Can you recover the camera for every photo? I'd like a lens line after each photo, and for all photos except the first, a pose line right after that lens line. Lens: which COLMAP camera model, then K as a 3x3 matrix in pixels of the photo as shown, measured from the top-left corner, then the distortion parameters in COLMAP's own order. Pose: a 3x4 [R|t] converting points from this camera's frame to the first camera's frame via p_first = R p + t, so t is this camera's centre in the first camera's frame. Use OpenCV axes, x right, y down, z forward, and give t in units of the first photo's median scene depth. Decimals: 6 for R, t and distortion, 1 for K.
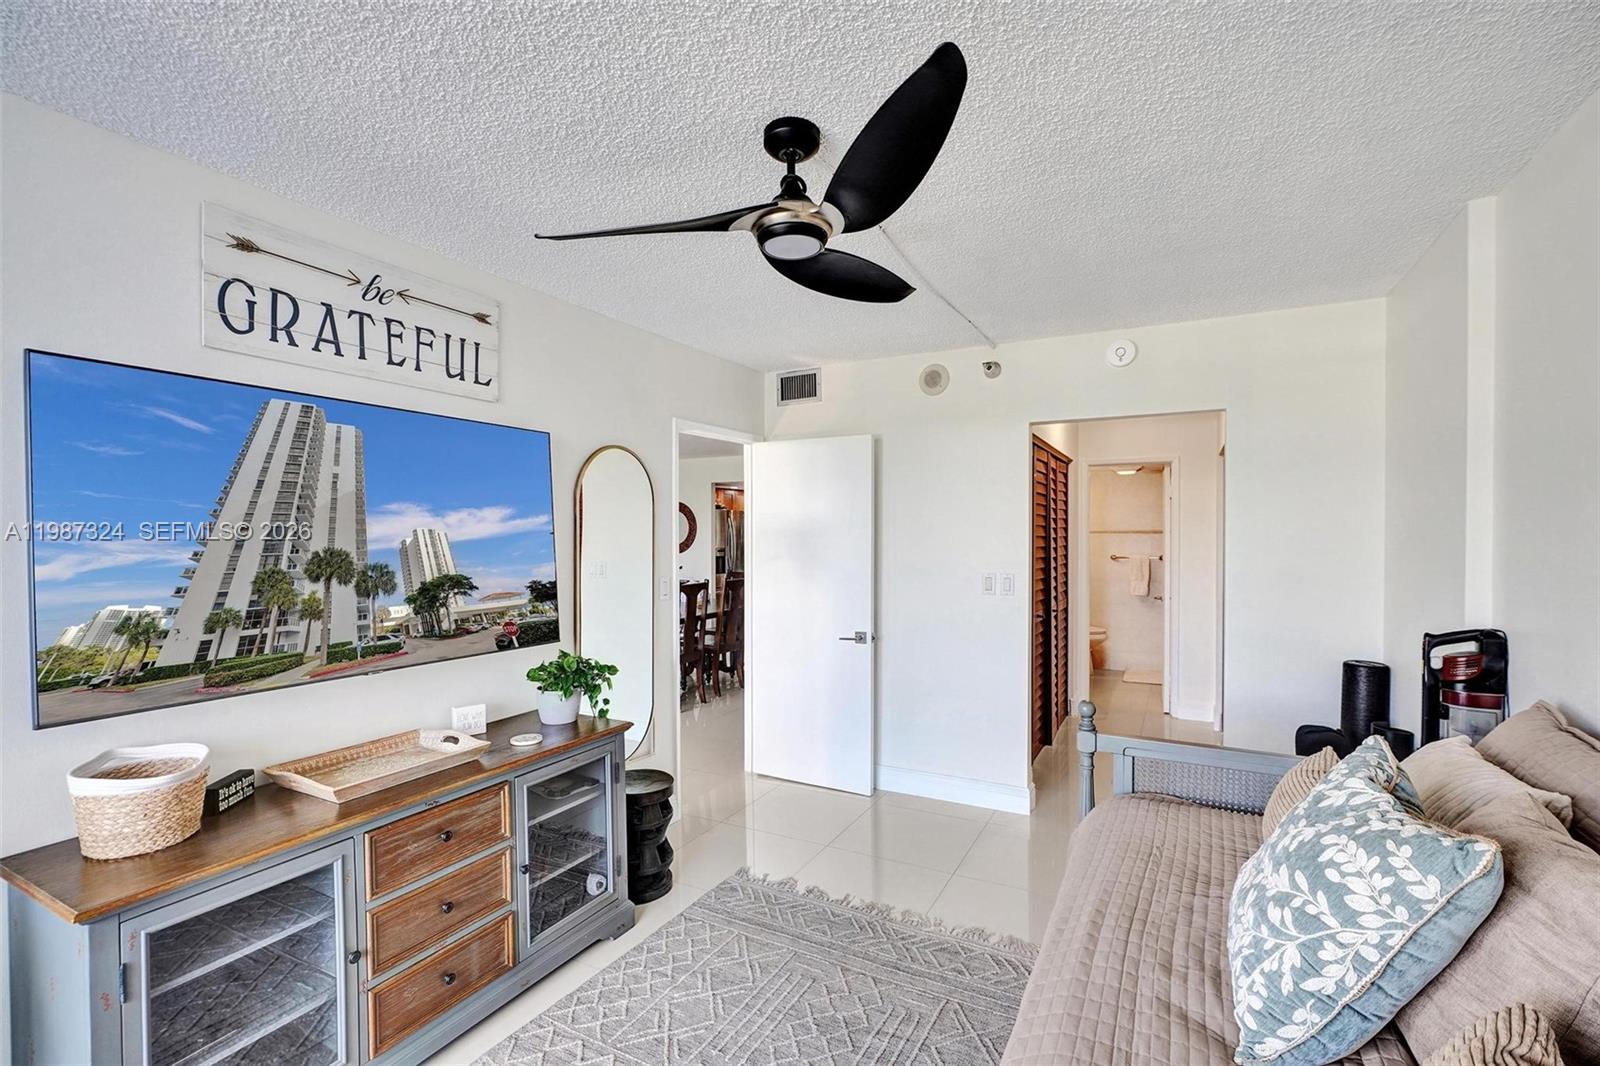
lens RADIAL K [[707.2, 0, 797.8], [0, 707.2, 535.3], [0, 0, 1]] dist [-0.013113, 0.006529]
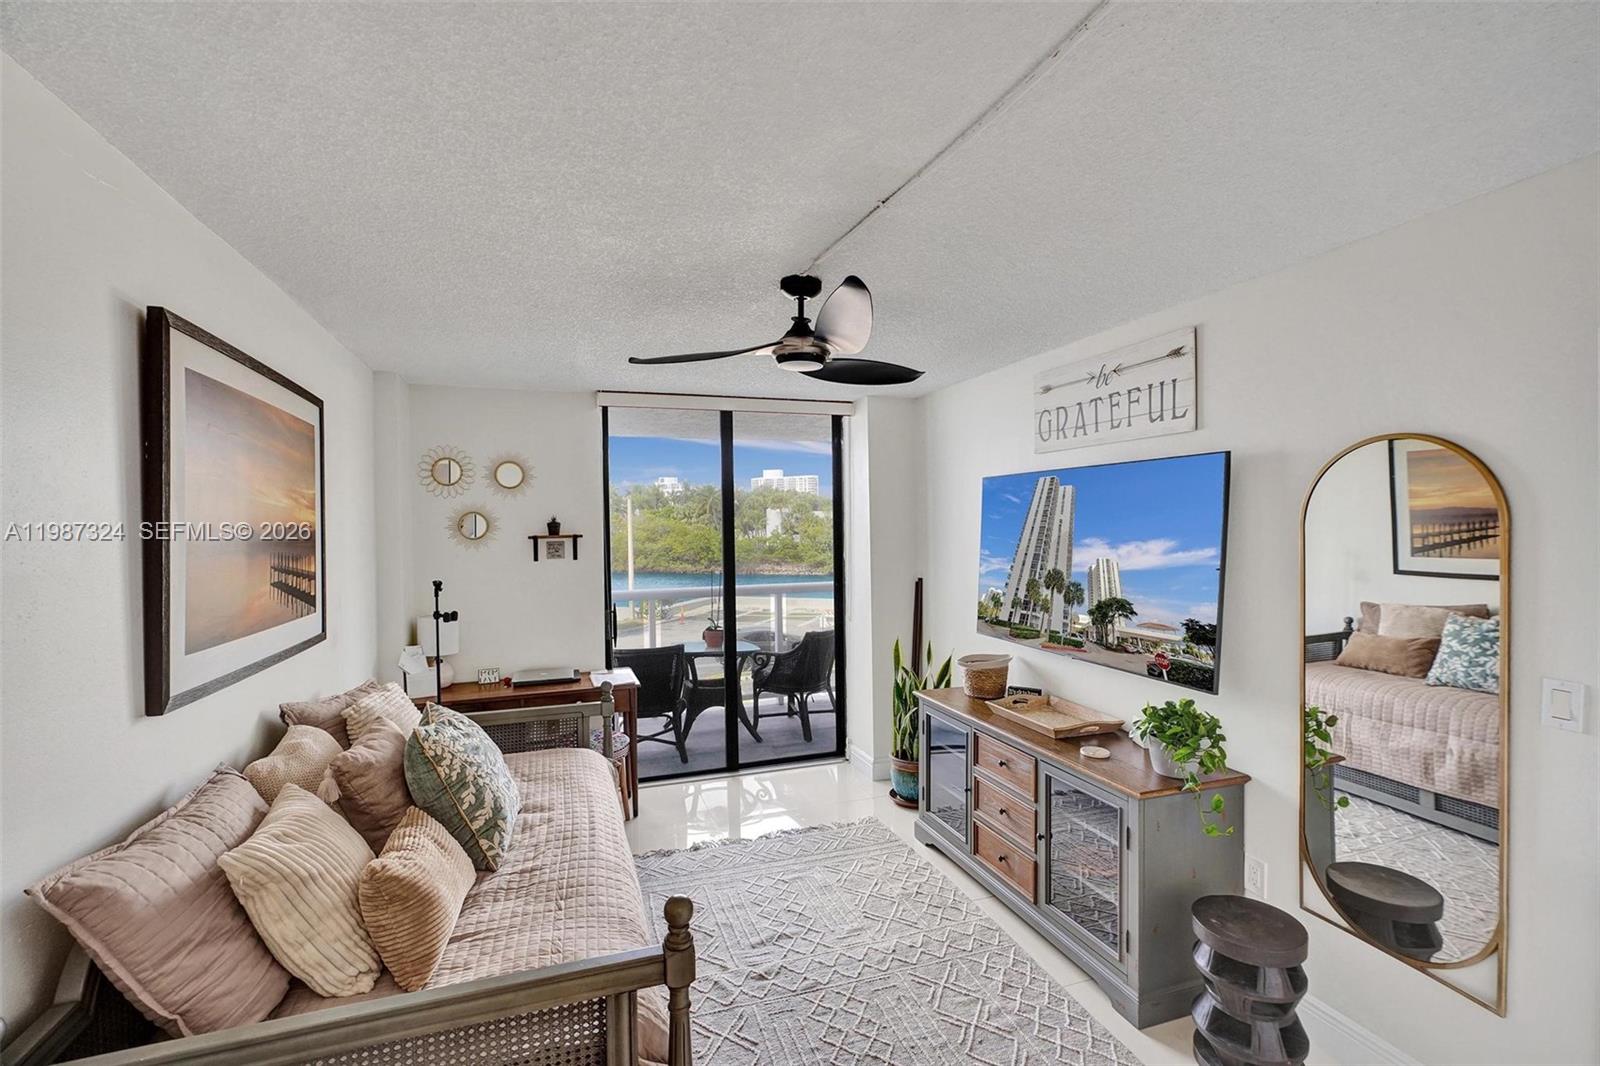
lens RADIAL K [[707.2, 0, 797.8], [0, 707.2, 535.3], [0, 0, 1]] dist [-0.013113, 0.006529]
pose [[-0.675665, 0.019645, -0.736947, 0.822513], [0.009265, 0.999792, 0.018157, -0.084366], [0.737151, 0.005441, -0.675706, 1.568684]]
